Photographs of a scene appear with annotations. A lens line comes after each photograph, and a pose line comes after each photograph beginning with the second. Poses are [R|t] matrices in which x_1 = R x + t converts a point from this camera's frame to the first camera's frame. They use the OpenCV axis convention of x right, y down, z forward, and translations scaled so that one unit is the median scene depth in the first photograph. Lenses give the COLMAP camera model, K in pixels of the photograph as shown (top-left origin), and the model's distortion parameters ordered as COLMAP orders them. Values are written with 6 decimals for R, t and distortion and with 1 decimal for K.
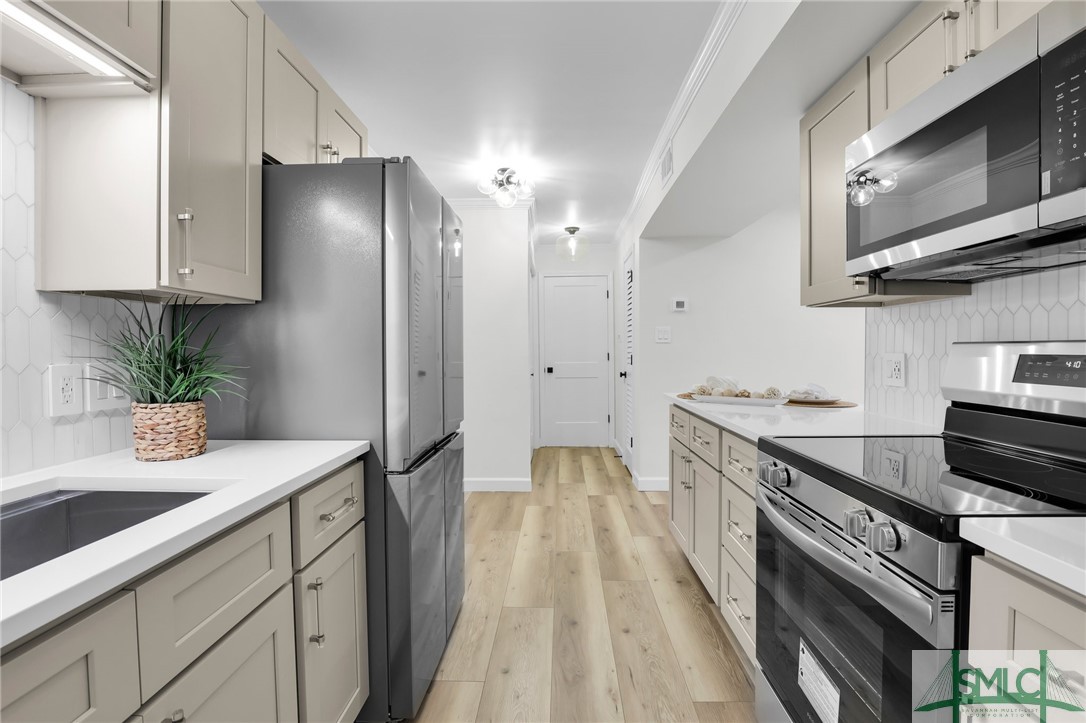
lens RADIAL K [[514.6, 0, 546.5], [0, 514.6, 360.0], [0, 0, 1]] dist [-0.033599, 0.007288]
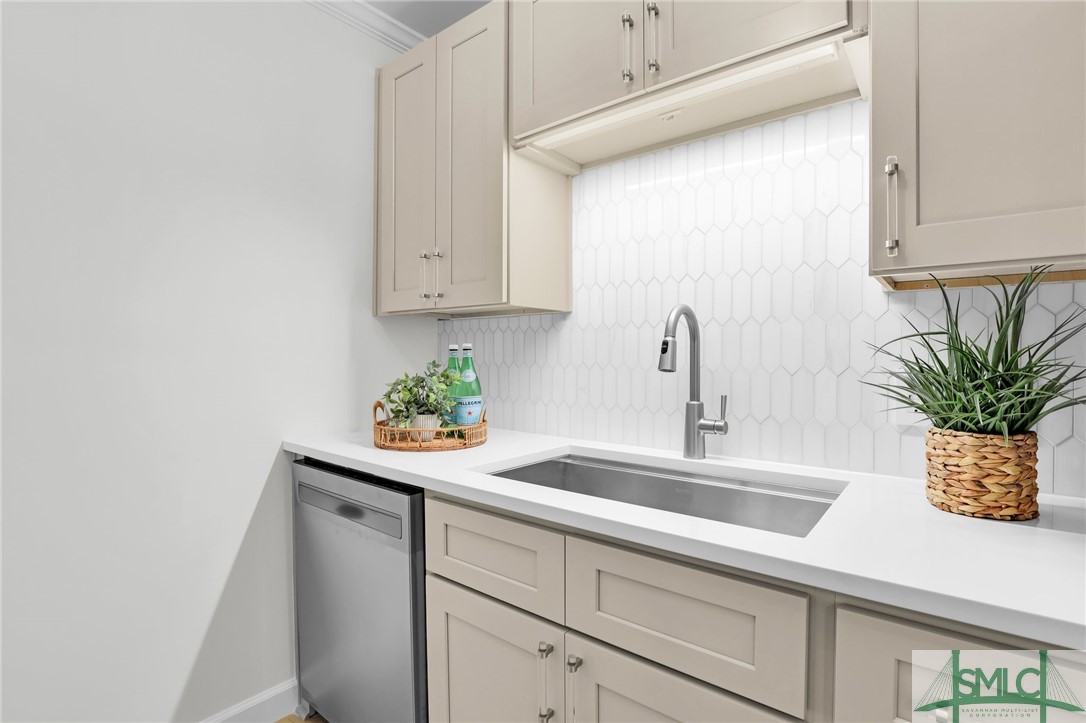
lens RADIAL K [[514.6, 0, 548.5], [0, 514.6, 361.0], [0, 0, 1]] dist [-0.033599, 0.007288]
pose [[-0.604817, 0.013069, -0.796257, 0.112788], [-0.015756, 0.999473, 0.028372, -0.014972], [0.796208, 0.029706, -0.604293, 0.745493]]
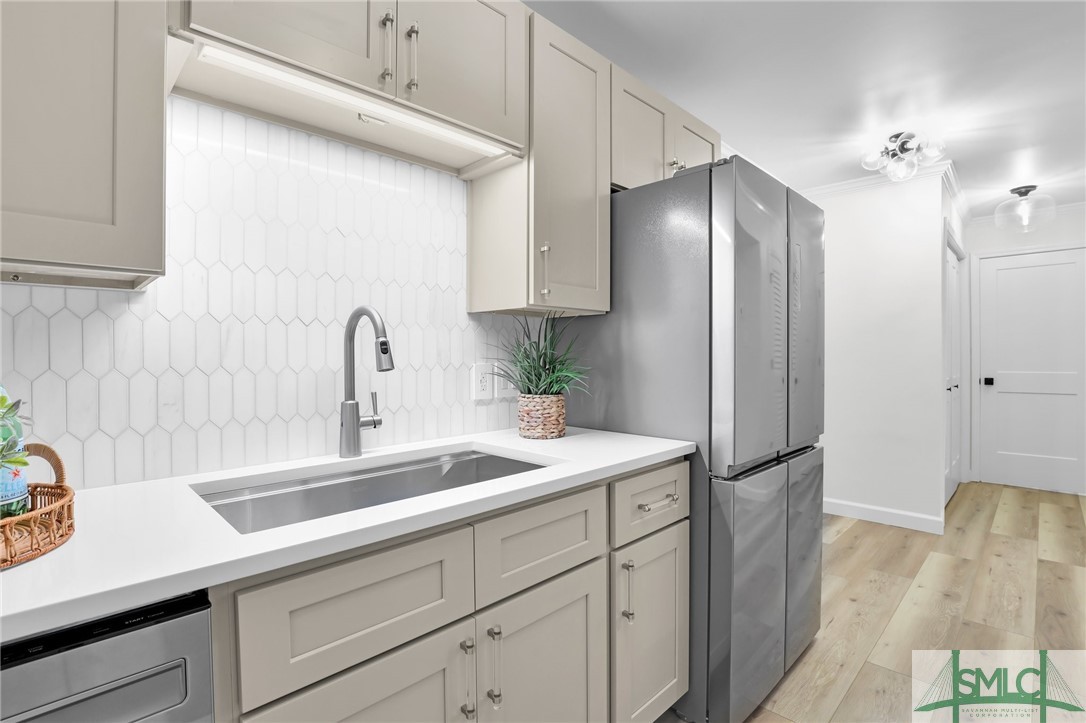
lens RADIAL K [[514.6, 0, 542.3], [0, 514.6, 361.4], [0, 0, 1]] dist [-0.033599, 0.007288]
pose [[0.726732, 0.011528, -0.686824, 0.120209], [-0.015387, 0.999881, 0.000502, -0.000165], [0.686748, 0.010204, 0.726823, 0.040752]]
